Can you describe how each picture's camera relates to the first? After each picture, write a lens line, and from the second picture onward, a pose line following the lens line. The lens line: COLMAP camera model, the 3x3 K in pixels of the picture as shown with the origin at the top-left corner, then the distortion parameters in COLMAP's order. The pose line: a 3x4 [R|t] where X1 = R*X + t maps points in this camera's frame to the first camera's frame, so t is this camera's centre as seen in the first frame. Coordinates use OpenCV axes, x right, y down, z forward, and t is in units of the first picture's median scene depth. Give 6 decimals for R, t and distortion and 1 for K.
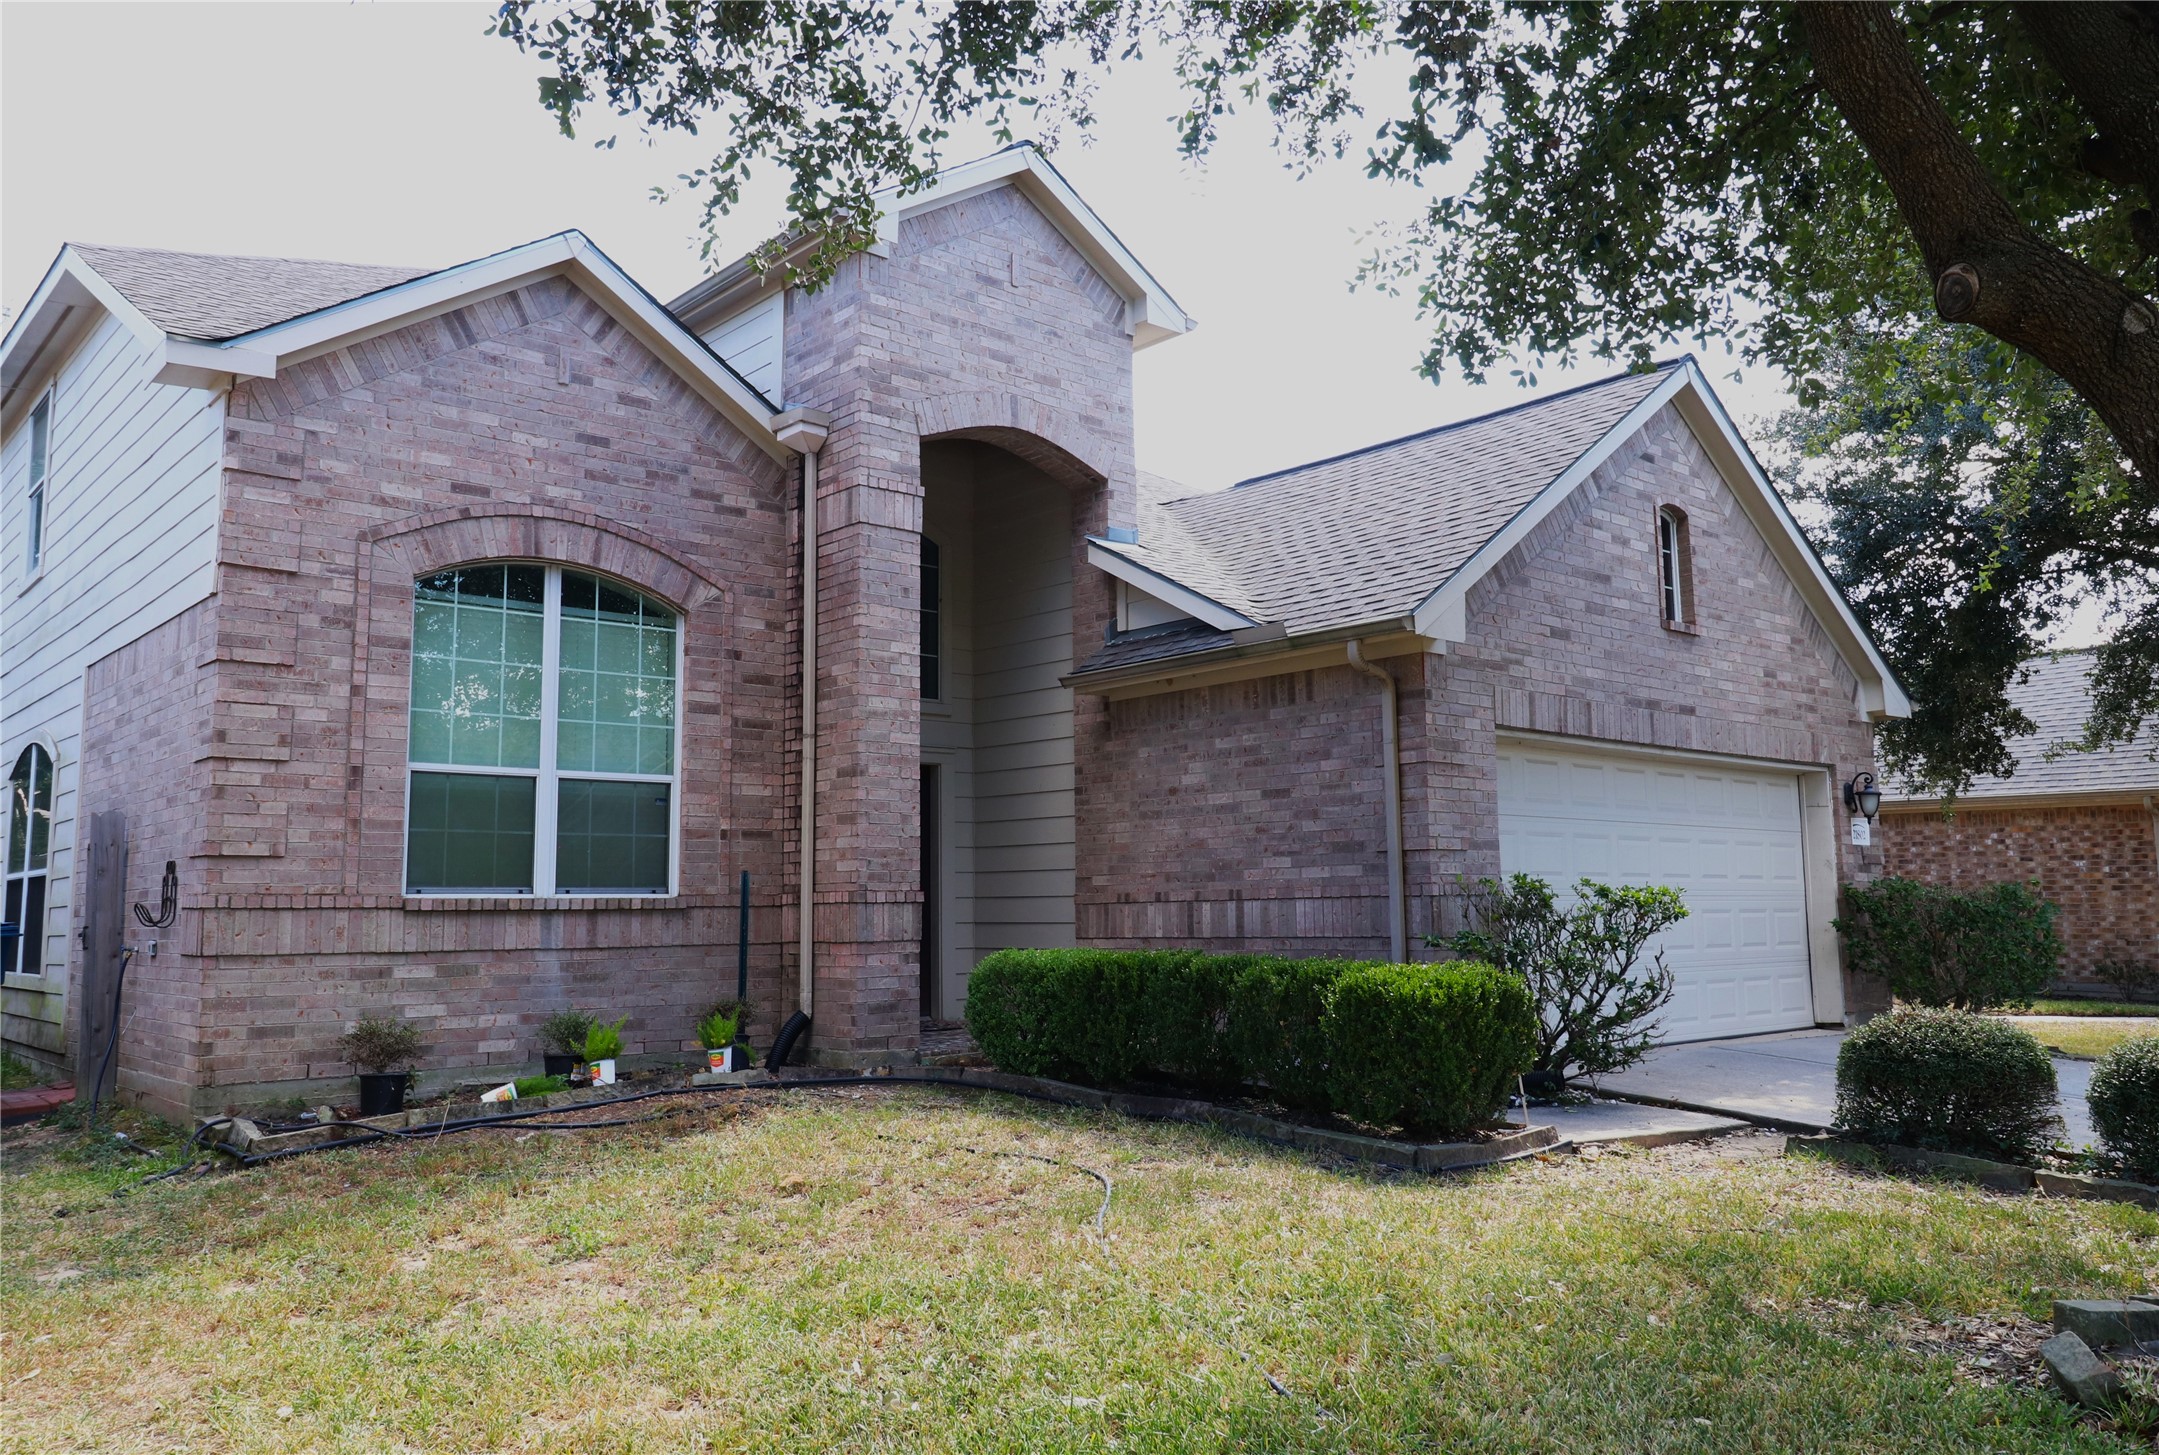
lens RADIAL K [[1645.0, 0, 1079.5], [0, 1645.0, 727.5], [0, 0, 1]] dist [0.008158, -0.000033]
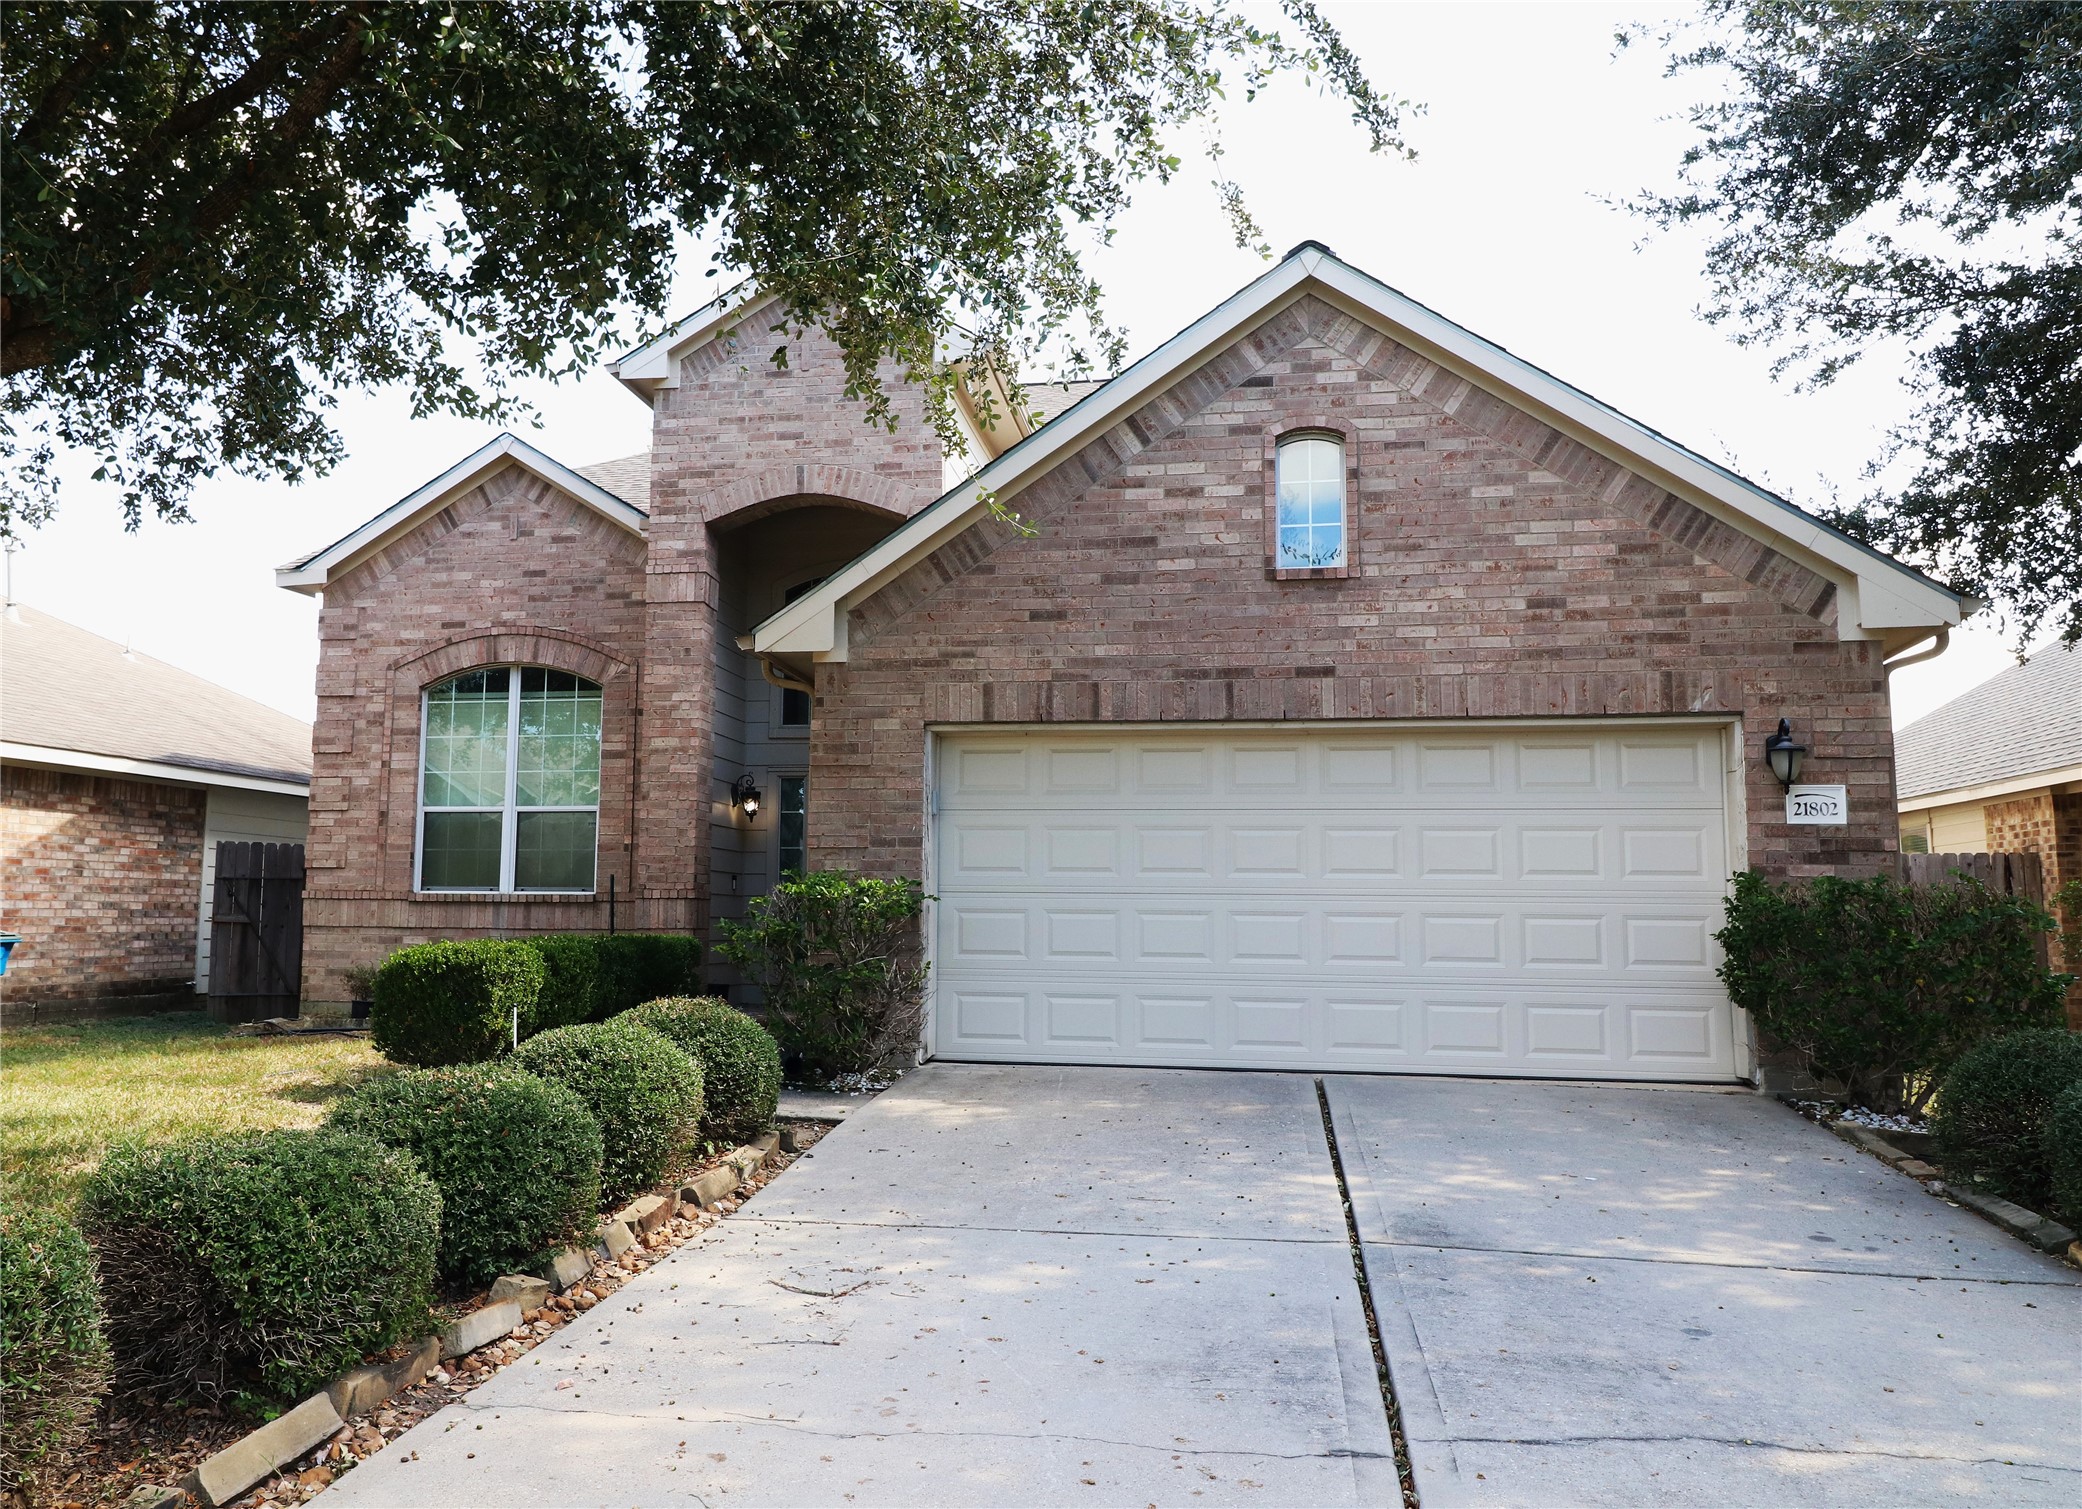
lens RADIAL K [[1755.2, 0, 1041.0], [0, 1755.2, 754.5], [0, 0, 1]] dist [-0.004609, -0.000339]
pose [[0.608722, -0.063012, -0.790877, 1.179644], [0.073608, 0.997027, -0.022782, 0.049165], [0.789961, -0.044347, 0.611551, 0.416202]]
